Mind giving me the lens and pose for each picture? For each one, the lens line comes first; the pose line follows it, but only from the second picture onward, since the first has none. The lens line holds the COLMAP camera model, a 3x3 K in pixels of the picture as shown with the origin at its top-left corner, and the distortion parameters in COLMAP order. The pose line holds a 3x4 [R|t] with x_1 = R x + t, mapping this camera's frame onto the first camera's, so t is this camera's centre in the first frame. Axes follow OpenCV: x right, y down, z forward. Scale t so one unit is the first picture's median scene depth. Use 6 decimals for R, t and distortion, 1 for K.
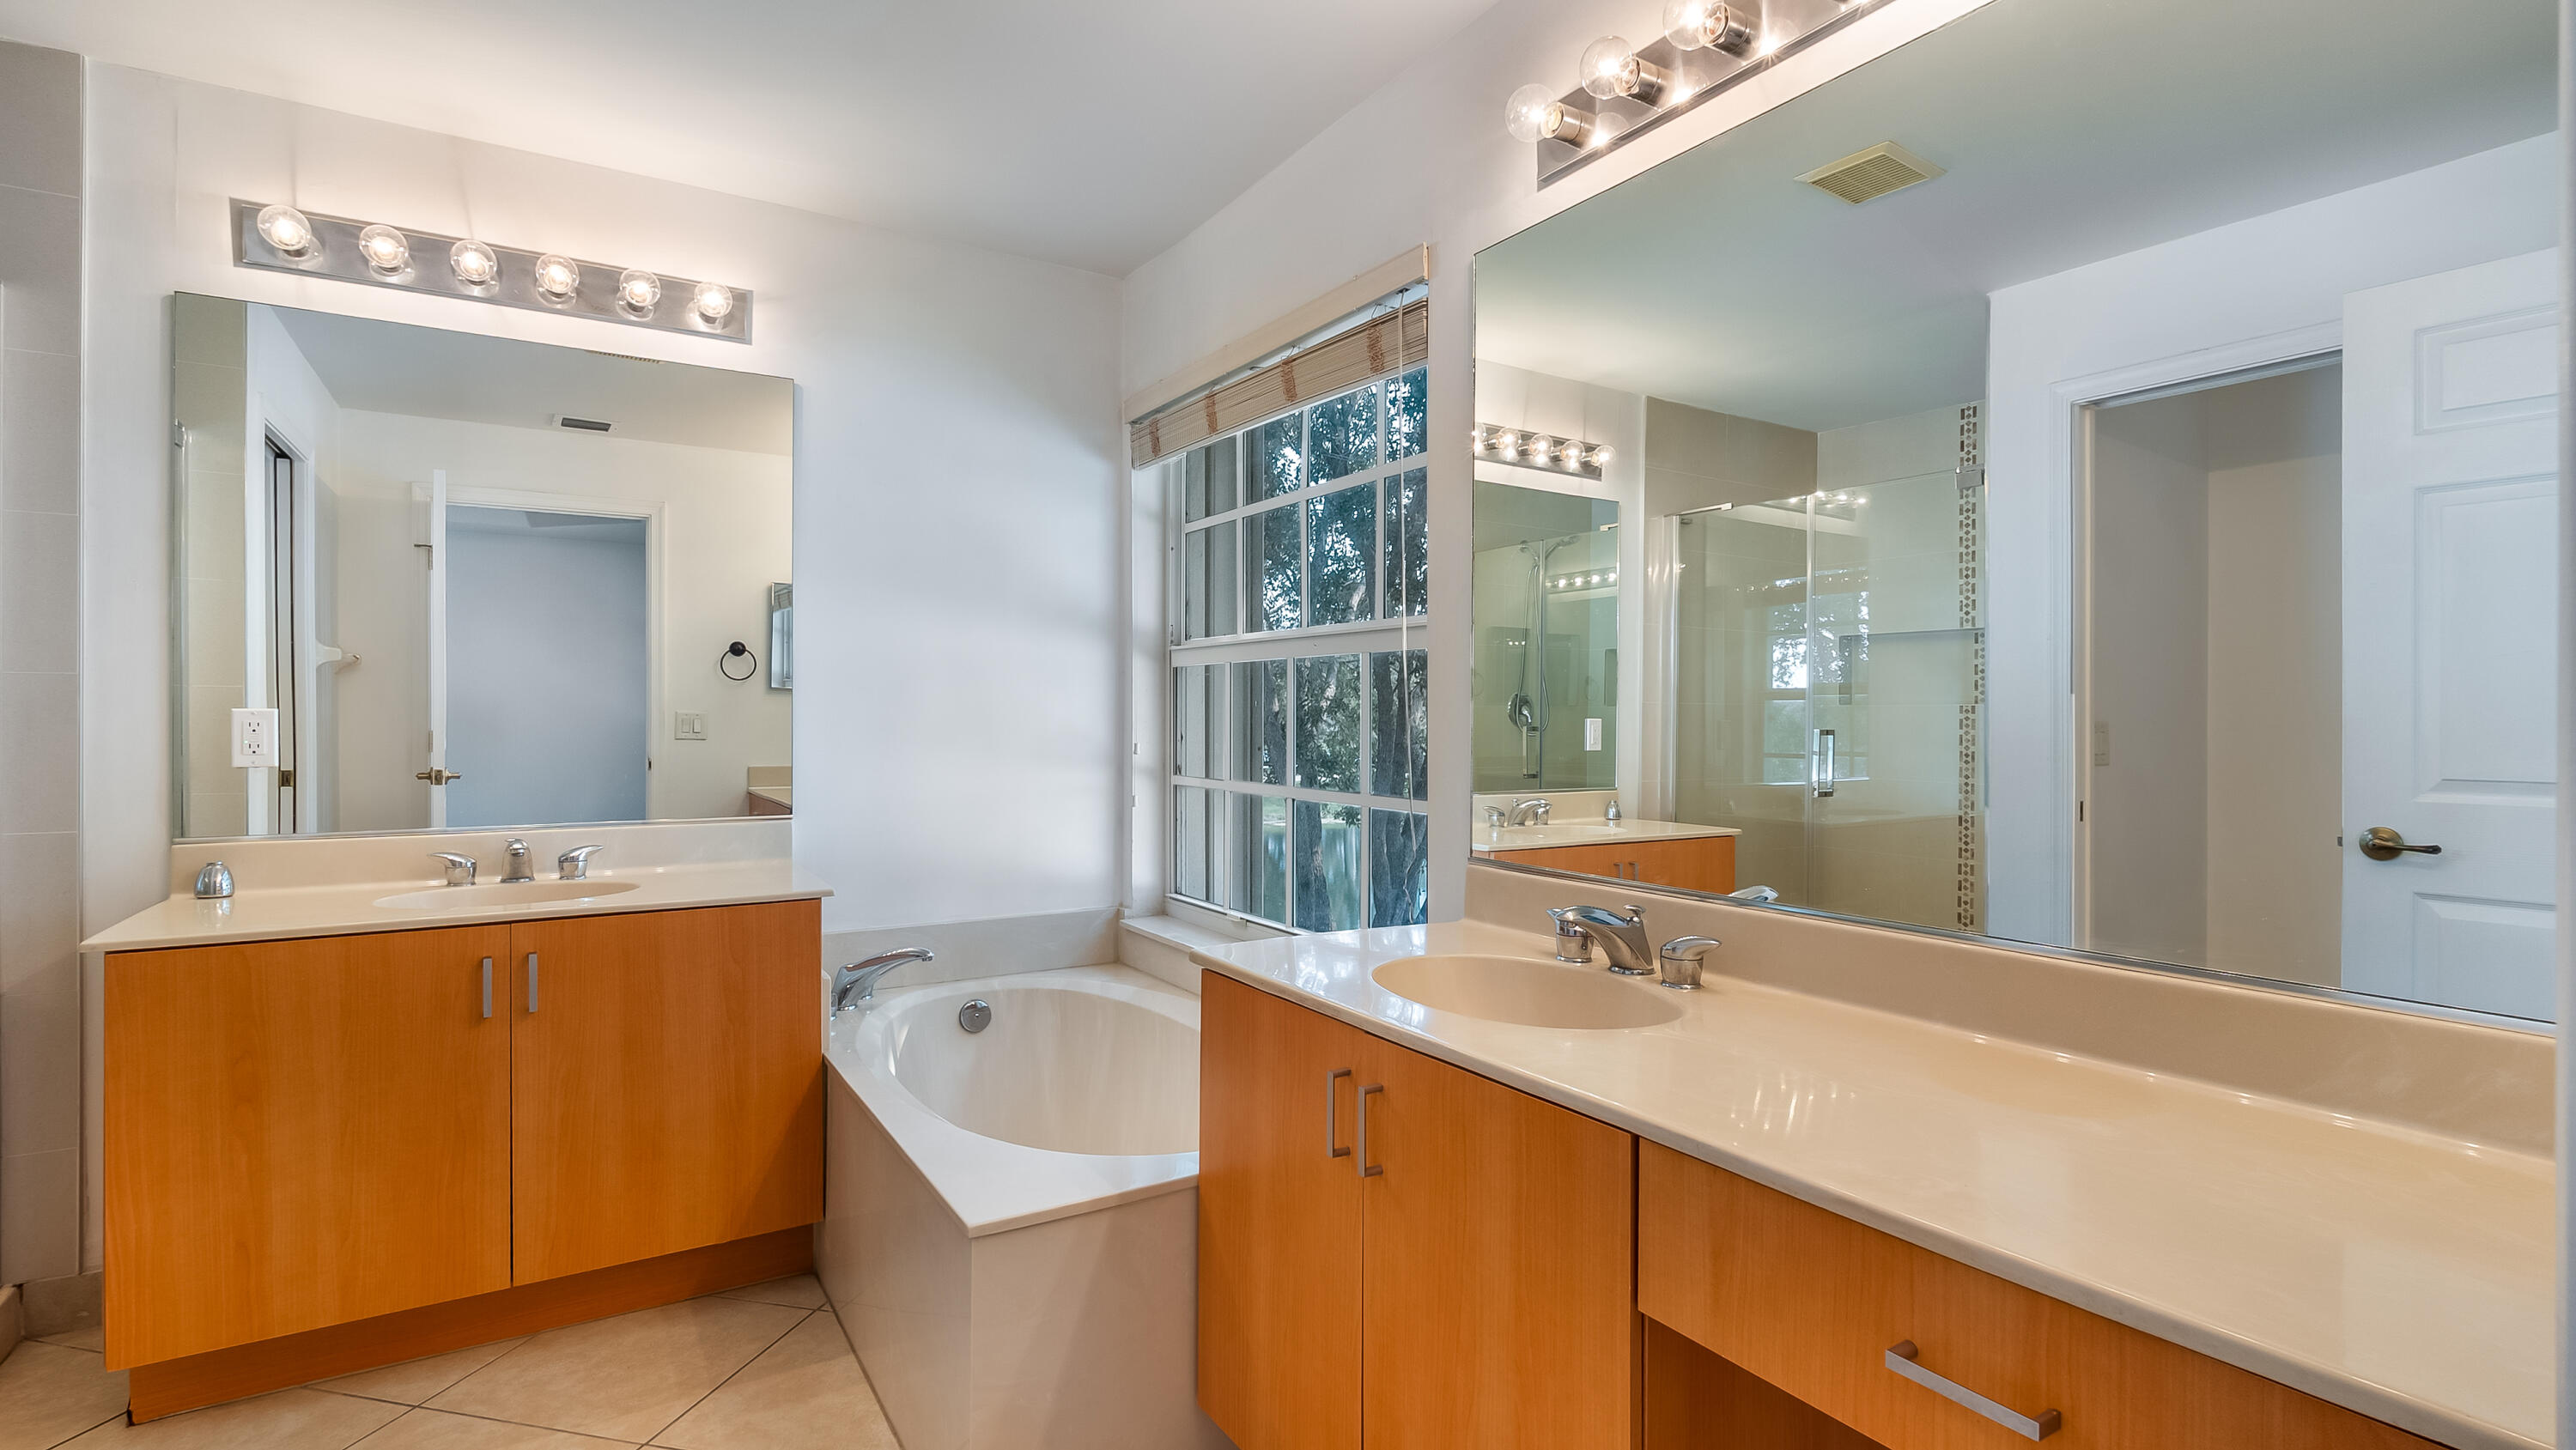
lens RADIAL K [[1199.8, 0, 1299.4], [0, 1199.8, 719.4], [0, 0, 1]] dist [-0.000362, -0.001941]
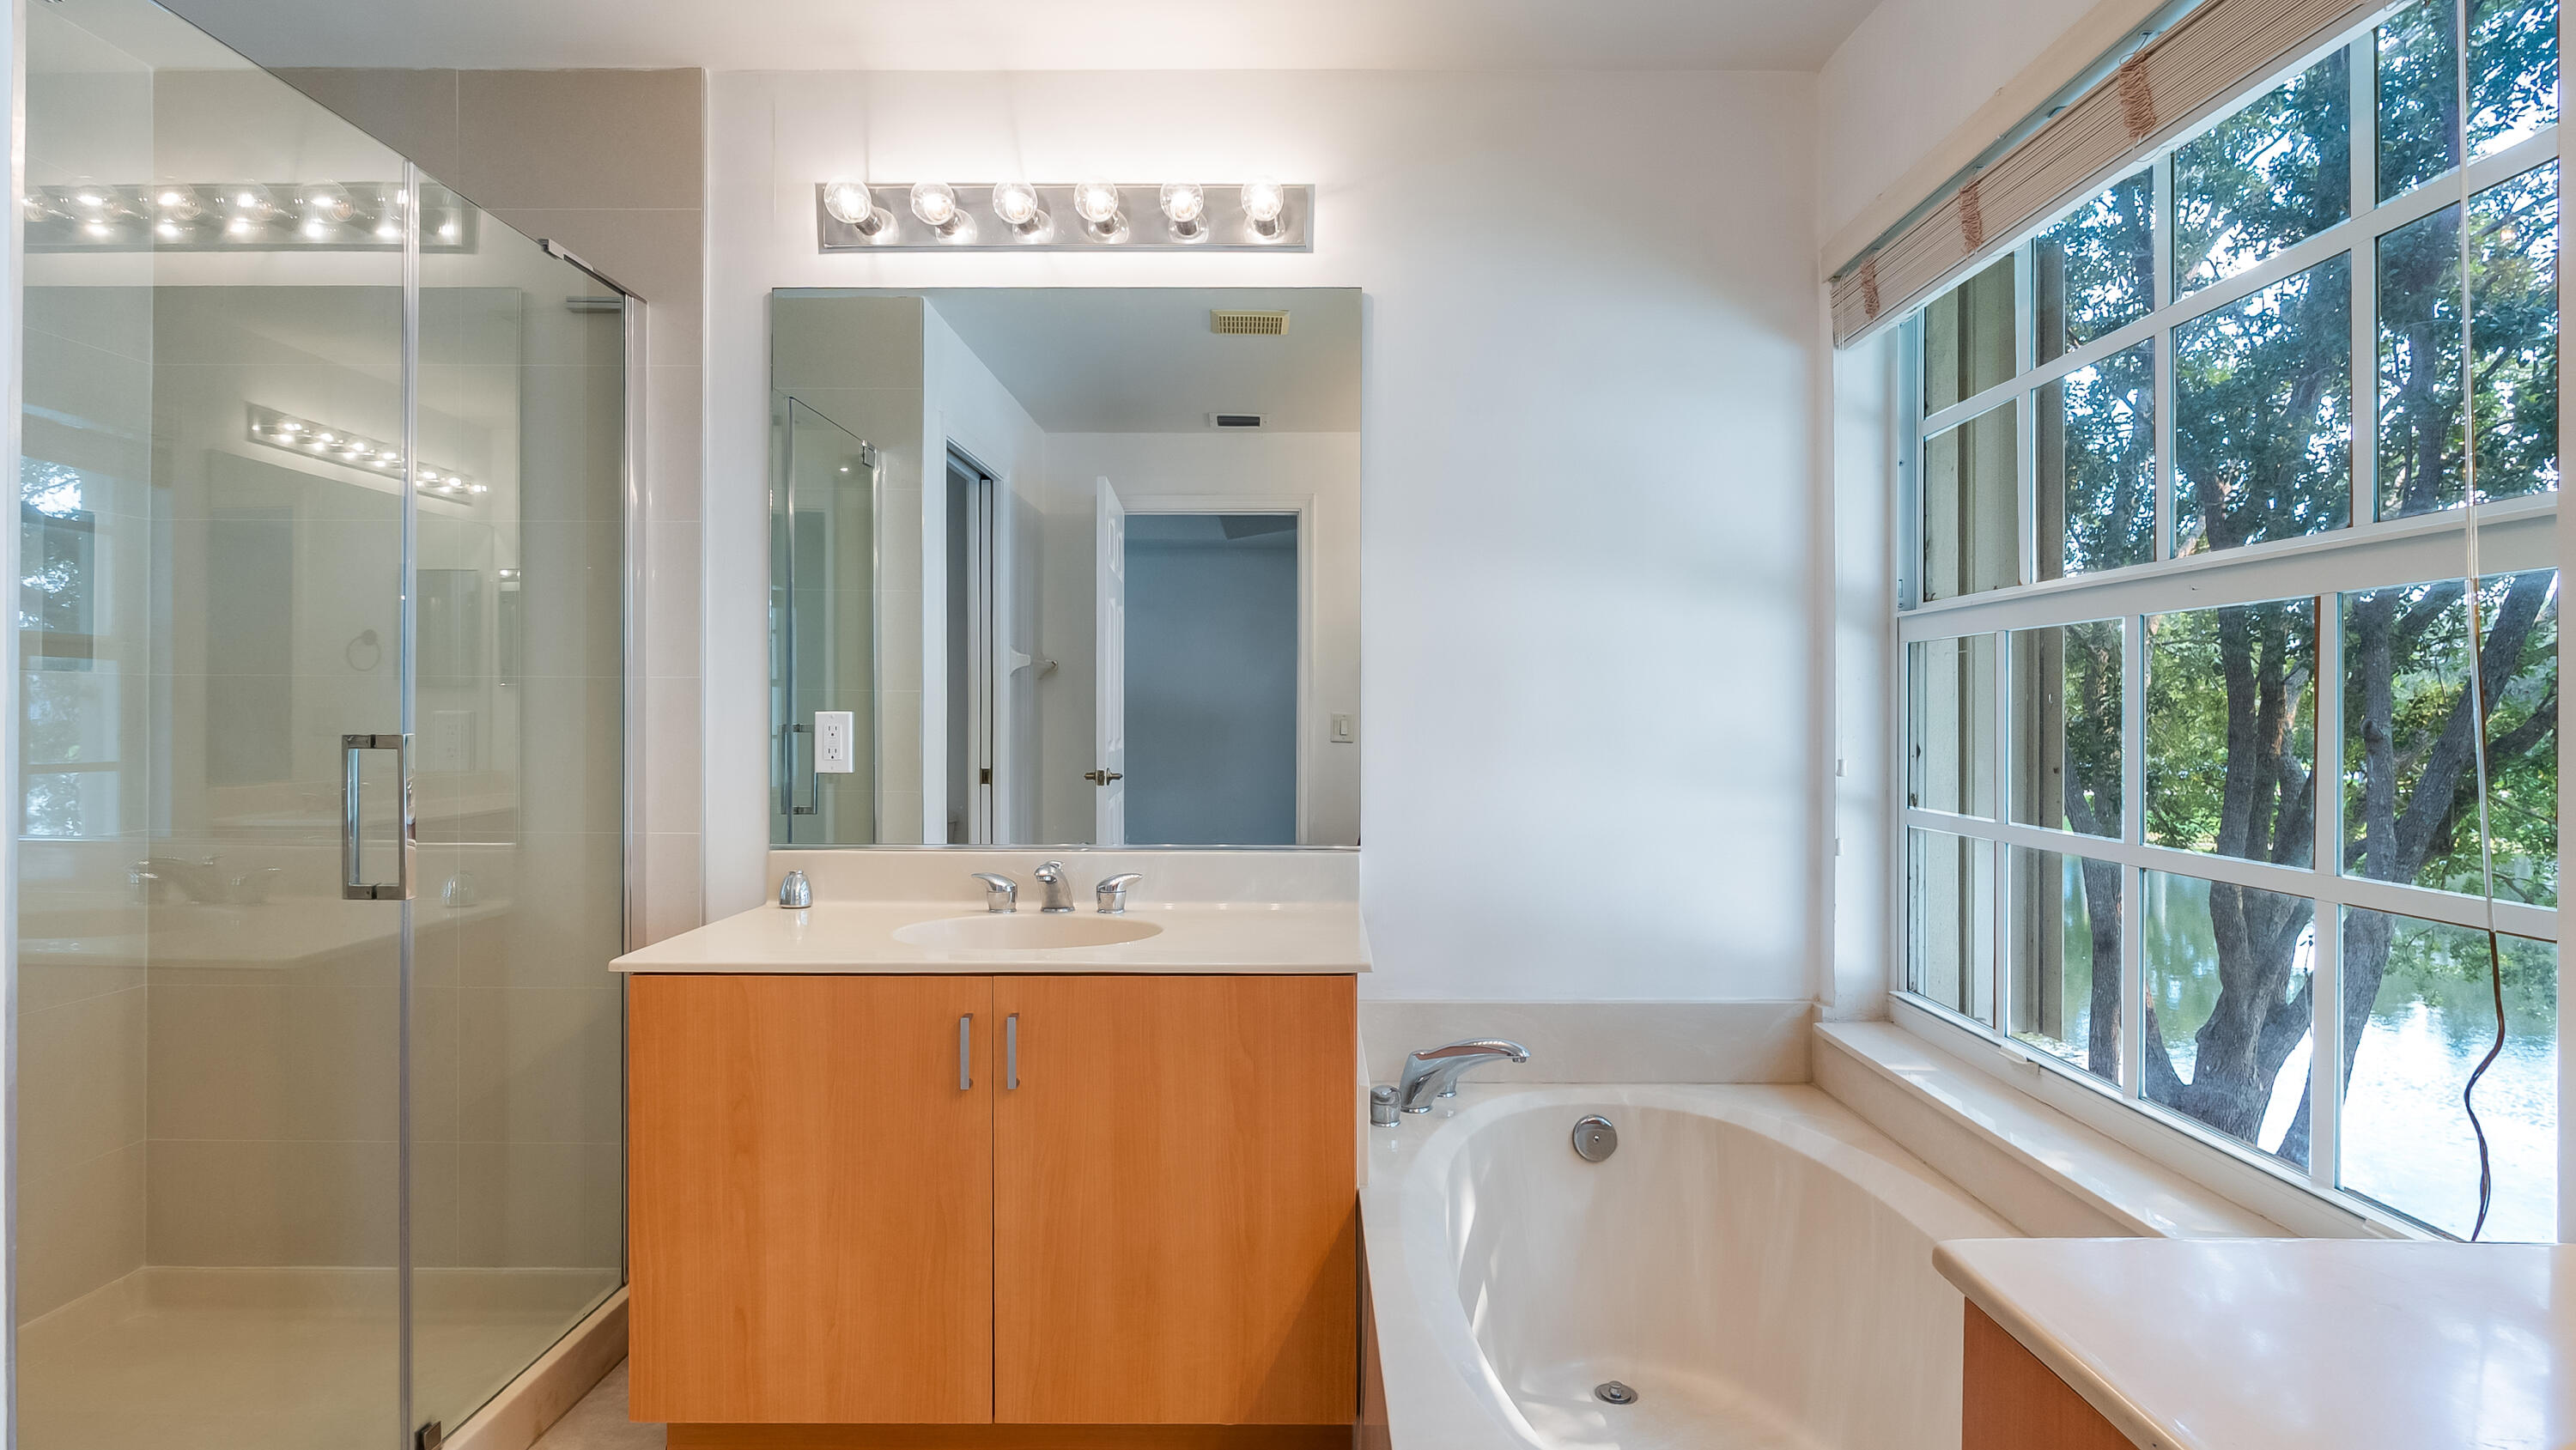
lens RADIAL K [[1229.1, 0, 1285.0], [0, 1229.1, 714.1], [0, 0, 1]] dist [-0.007698, -0.000671]
pose [[0.839672, -0.000680, -0.543093, -0.027211], [-0.002069, 0.999988, -0.004451, -0.002409], [0.543089, 0.004861, 0.839661, 0.280700]]
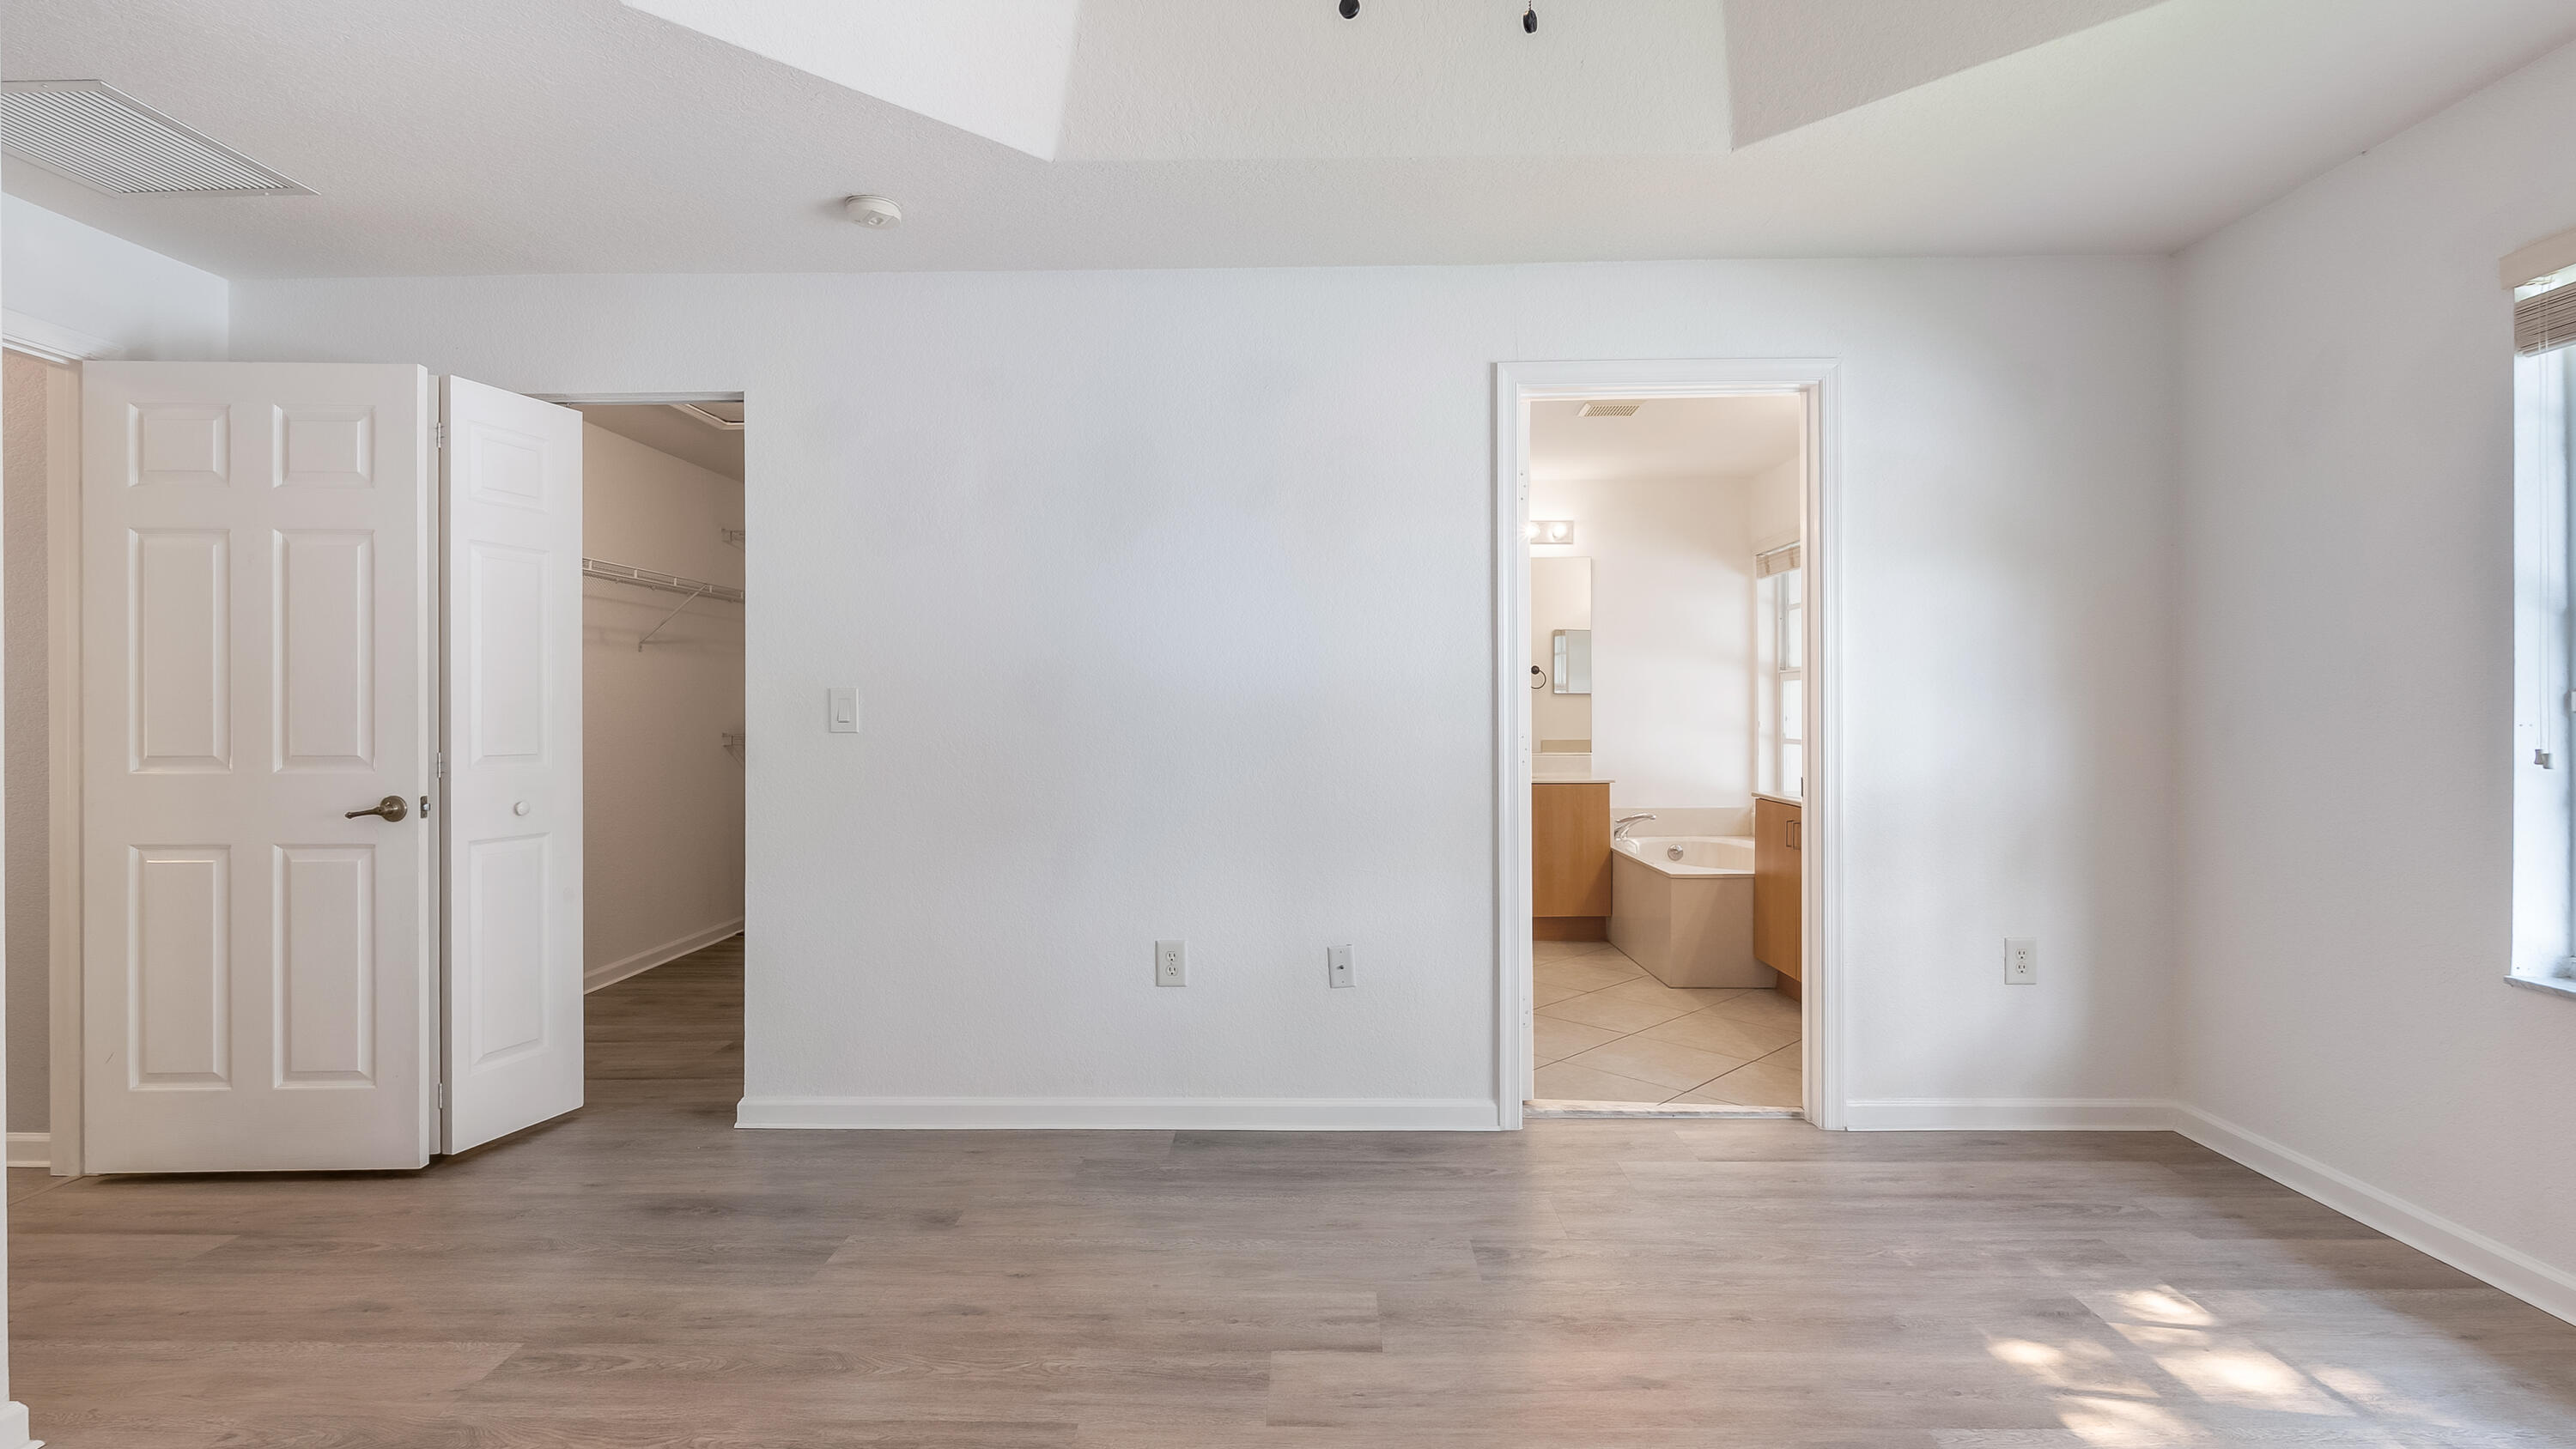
lens RADIAL K [[1199.7, 0, 1299.4], [0, 1199.7, 718.9], [0, 0, 1]] dist [-0.000362, -0.001941]
pose [[0.839145, -0.002051, -0.543904, 0.307018], [0.004124, 0.999988, 0.002592, 0.007890], [0.543892, -0.004418, 0.839143, -1.073208]]
